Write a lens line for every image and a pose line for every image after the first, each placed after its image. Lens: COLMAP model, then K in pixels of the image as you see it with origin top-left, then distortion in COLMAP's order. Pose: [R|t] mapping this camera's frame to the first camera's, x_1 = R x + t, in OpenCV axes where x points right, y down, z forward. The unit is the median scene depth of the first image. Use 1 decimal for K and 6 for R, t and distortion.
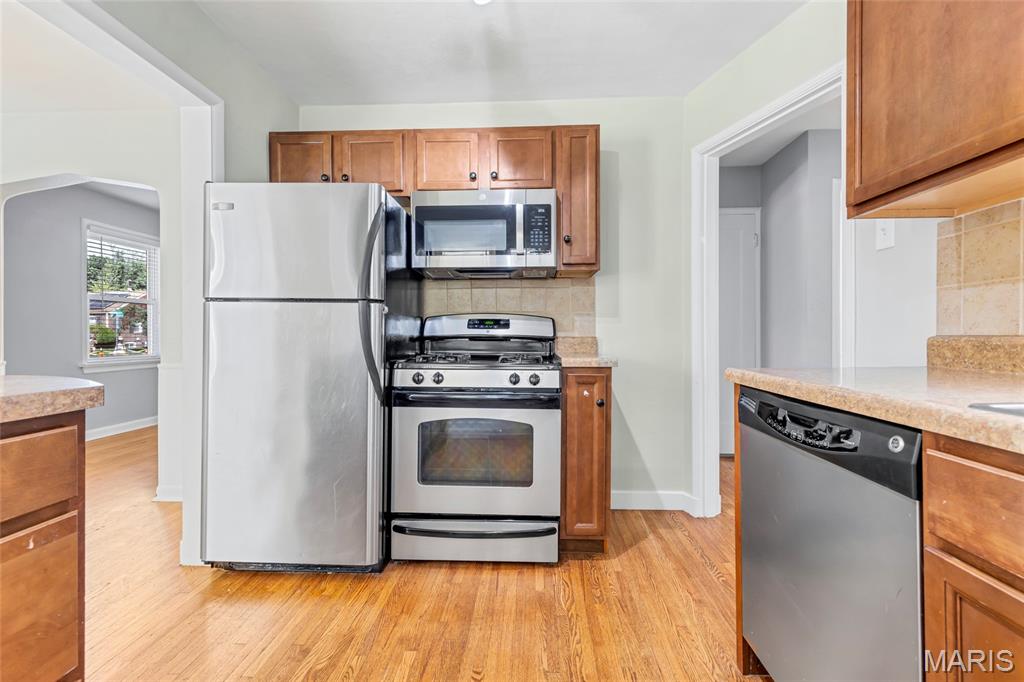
lens RADIAL K [[418.1, 0, 510.2], [0, 418.1, 338.4], [0, 0, 1]] dist [0.007942, -0.001182]
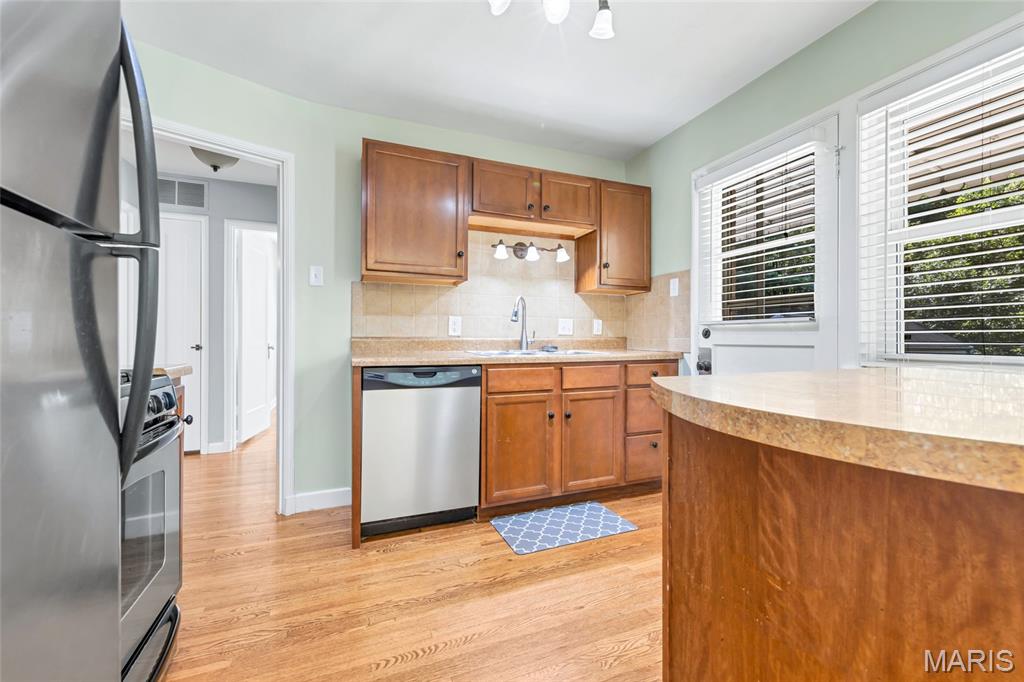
lens RADIAL K [[418.1, 0, 516.6], [0, 418.1, 336.2], [0, 0, 1]] dist [0.007942, -0.001182]
pose [[-0.412034, 0.001921, 0.911167, -0.888870], [0.003655, 0.999993, -0.000455, -0.006291], [-0.911161, 0.003143, -0.412038, 0.854220]]
